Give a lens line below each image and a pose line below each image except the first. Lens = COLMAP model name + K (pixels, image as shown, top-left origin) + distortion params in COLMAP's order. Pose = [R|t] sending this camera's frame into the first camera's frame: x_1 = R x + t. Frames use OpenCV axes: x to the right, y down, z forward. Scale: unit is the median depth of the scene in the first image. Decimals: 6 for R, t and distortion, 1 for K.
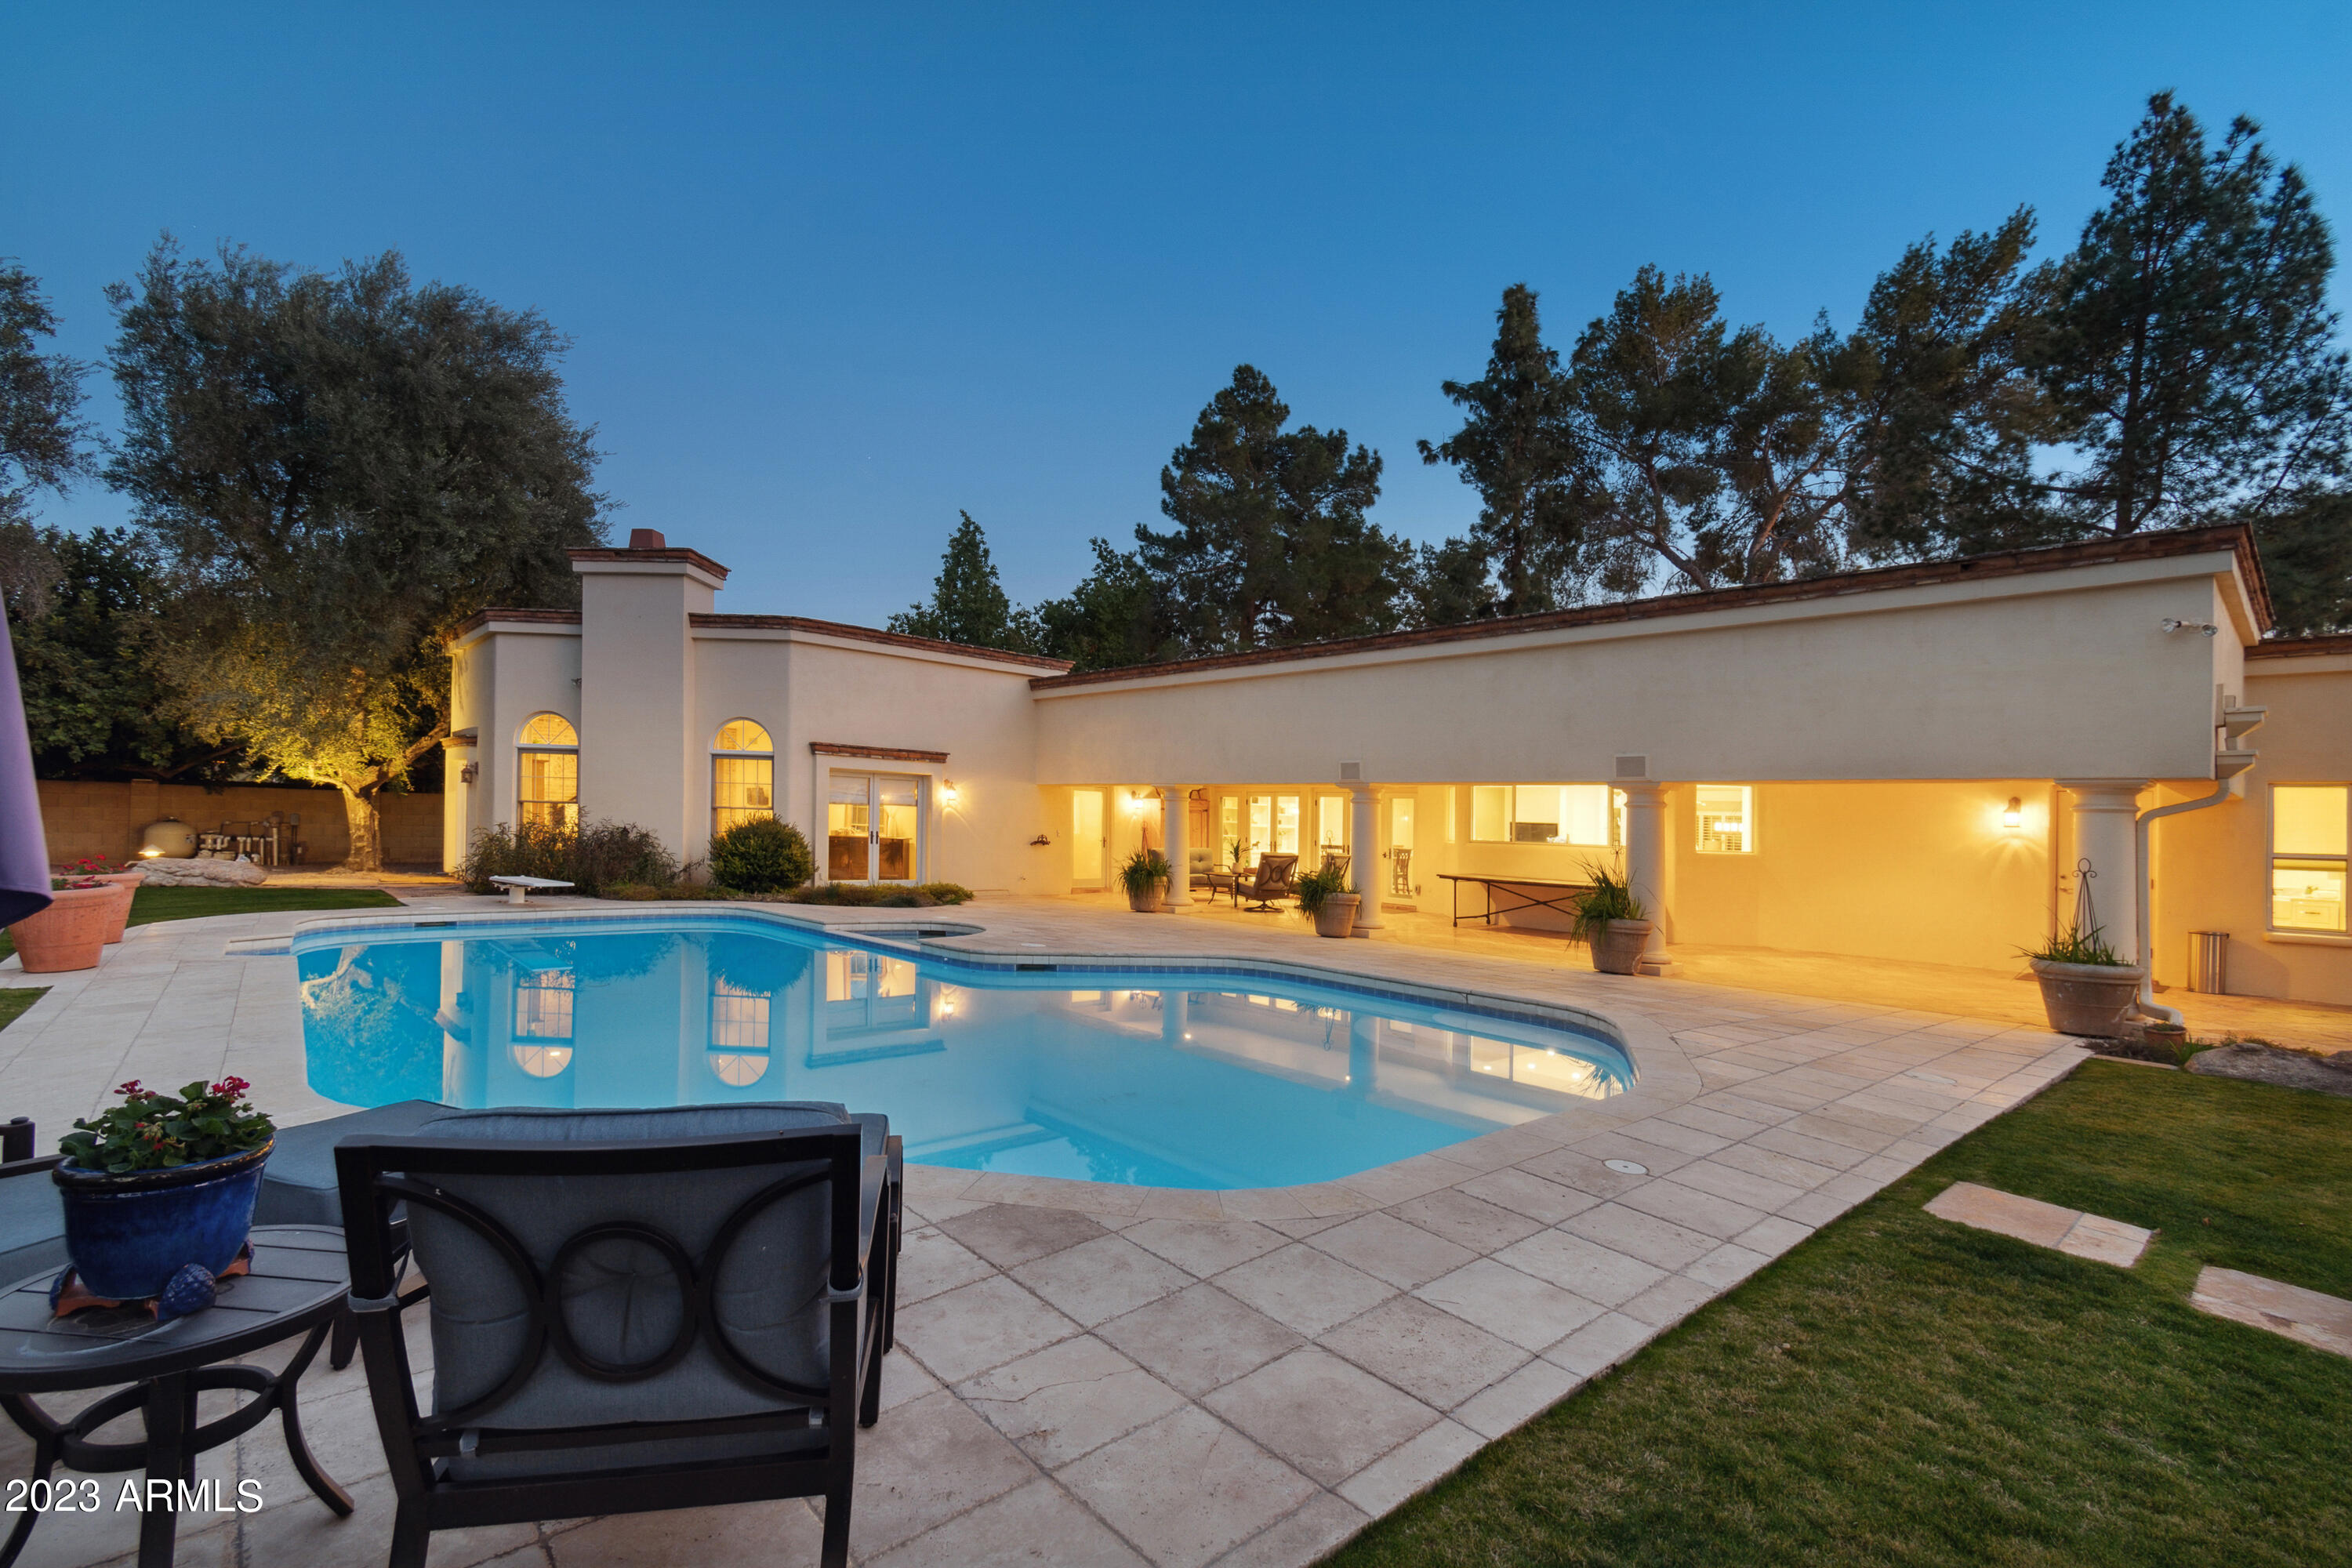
lens RADIAL K [[1009.4, 0, 1169.5], [0, 1009.4, 856.0], [0, 0, 1]] dist [-0.000555, -0.000096]
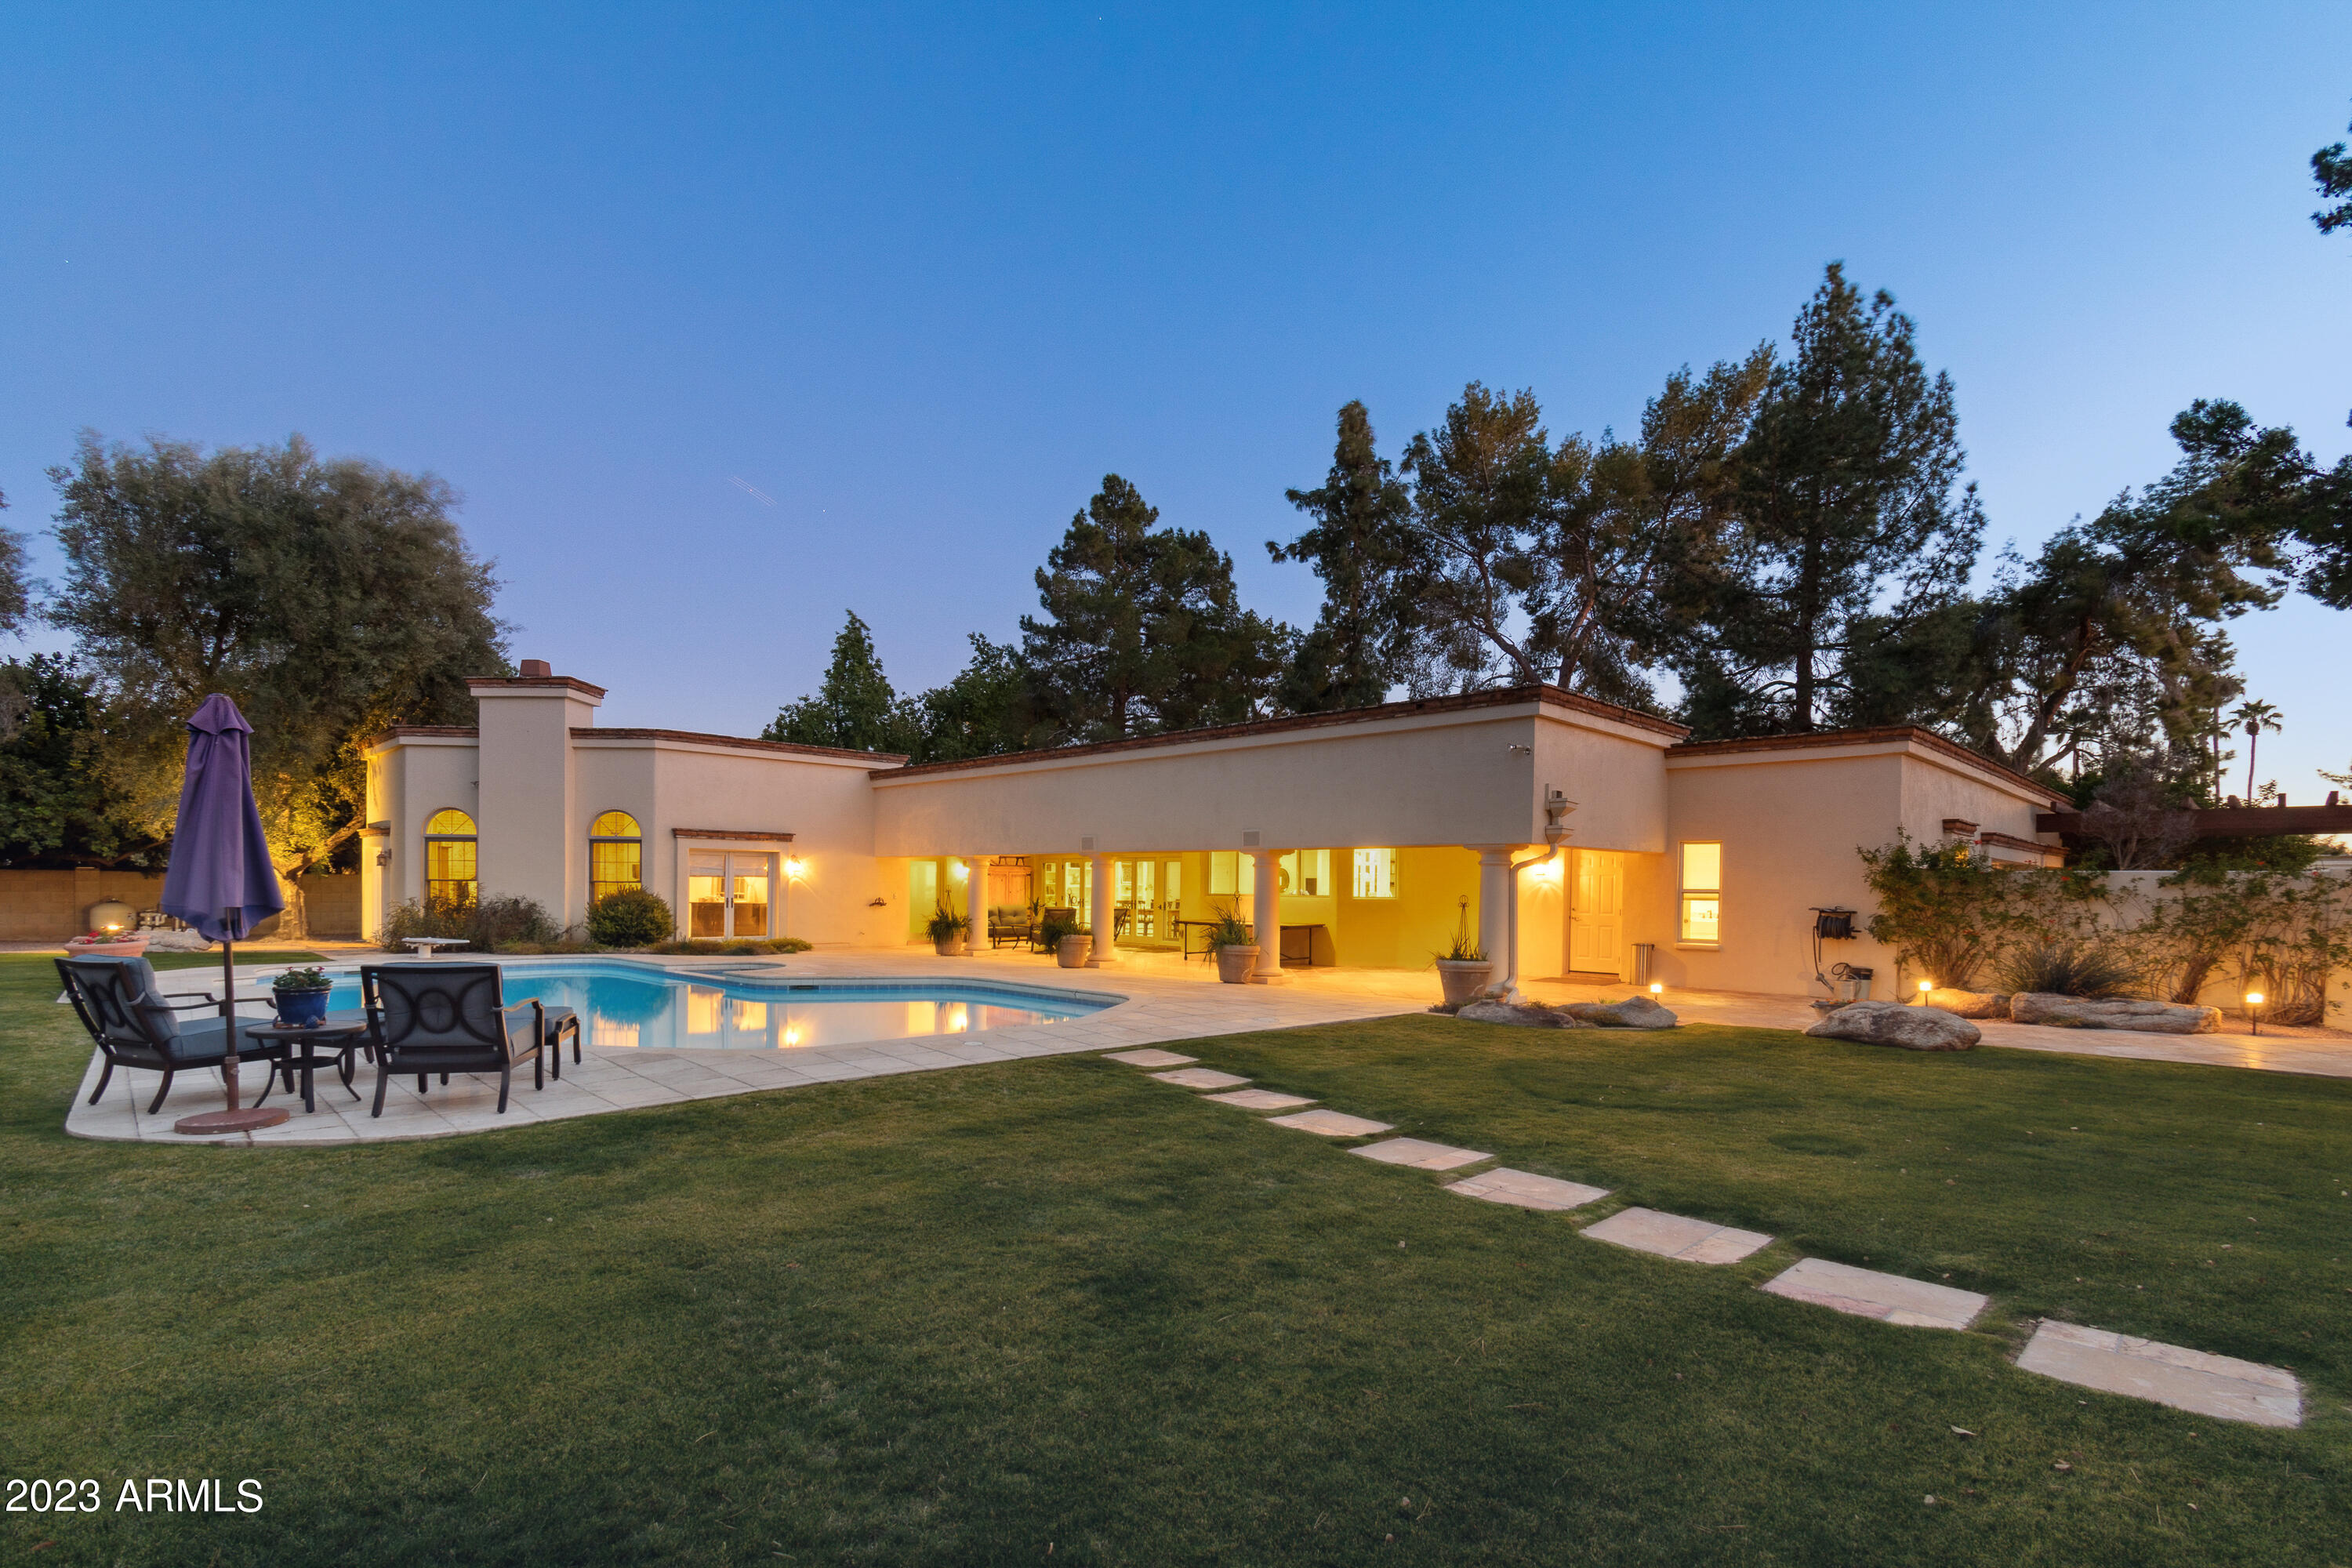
lens RADIAL K [[1020.5, 0, 1184.9], [0, 1020.5, 894.8], [0, 0, 1]] dist [0.029308, 0.000448]
pose [[0.998265, -0.021879, 0.054672, 0.195117], [0.023174, 0.999463, -0.023160, 0.014099], [-0.054136, 0.024387, 0.998236, -0.291918]]
